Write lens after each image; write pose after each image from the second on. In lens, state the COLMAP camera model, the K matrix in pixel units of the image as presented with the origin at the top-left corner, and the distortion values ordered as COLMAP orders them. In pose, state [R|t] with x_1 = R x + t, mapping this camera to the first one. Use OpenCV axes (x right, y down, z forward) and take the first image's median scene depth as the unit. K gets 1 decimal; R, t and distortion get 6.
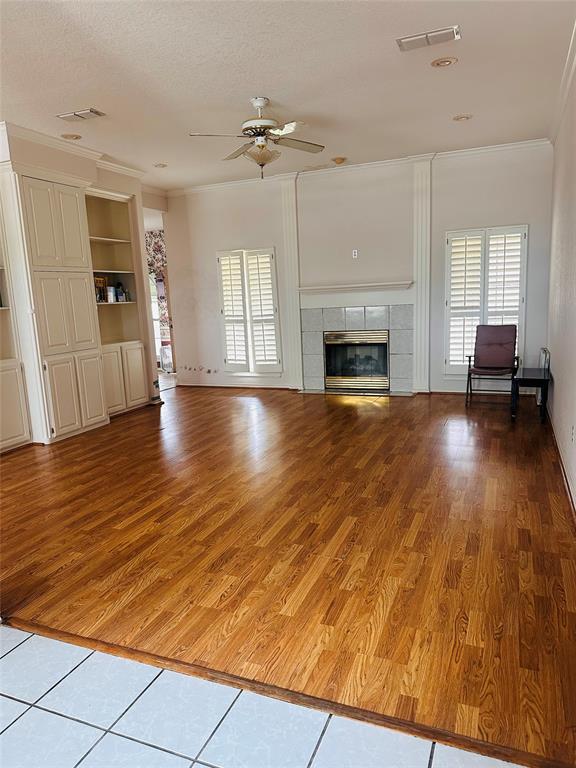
lens RADIAL K [[541.7, 0, 280.7], [0, 541.7, 386.8], [0, 0, 1]] dist [0.068783, -0.088161]
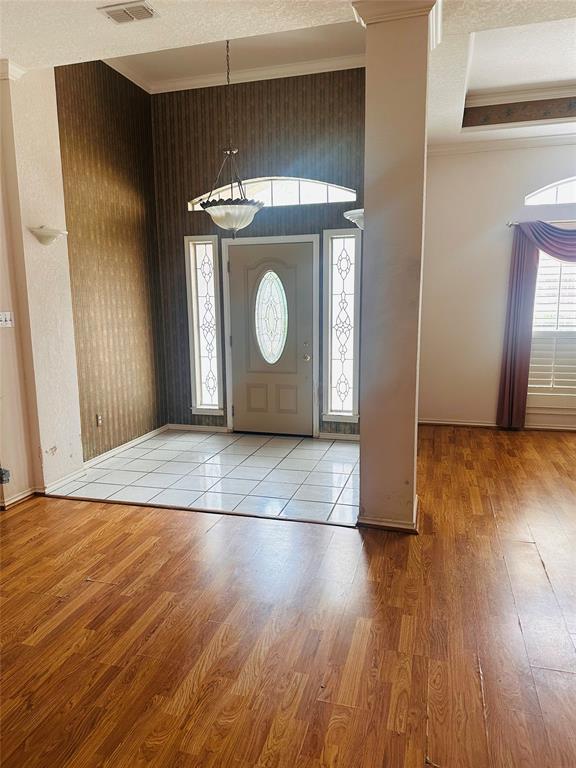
lens RADIAL K [[541.7, 0, 280.7], [0, 541.7, 386.8], [0, 0, 1]] dist [0.068783, -0.088161]
pose [[-0.991444, 0.079547, -0.103493, -0.085284], [0.040881, 0.942193, 0.332568, -0.175578], [0.123965, 0.325492, -0.937383, 0.983475]]
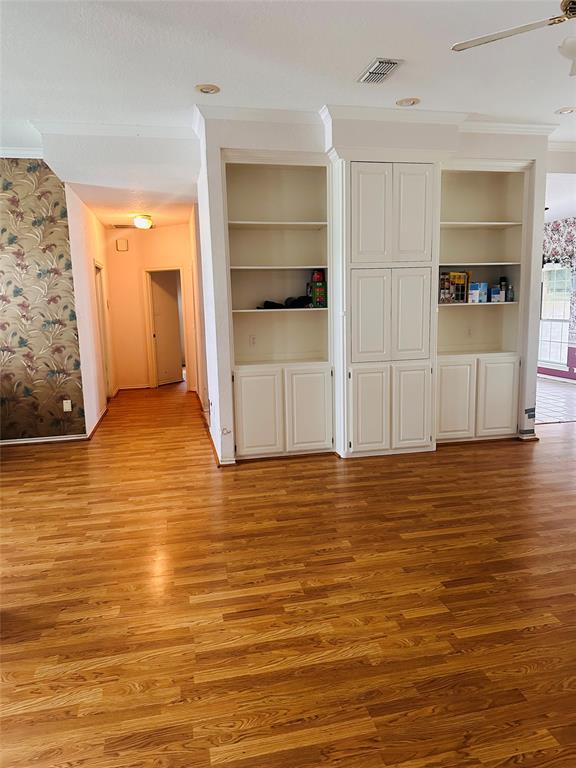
lens RADIAL K [[534.6, 0, 288.0], [0, 534.6, 384.0], [0, 0, 1]] dist [0.077895, -0.098785]
pose [[0.574441, 0.159319, -0.802892, 0.227006], [-0.142381, 0.985371, 0.093661, -0.089787], [0.806068, 0.060514, 0.588721, 0.395935]]
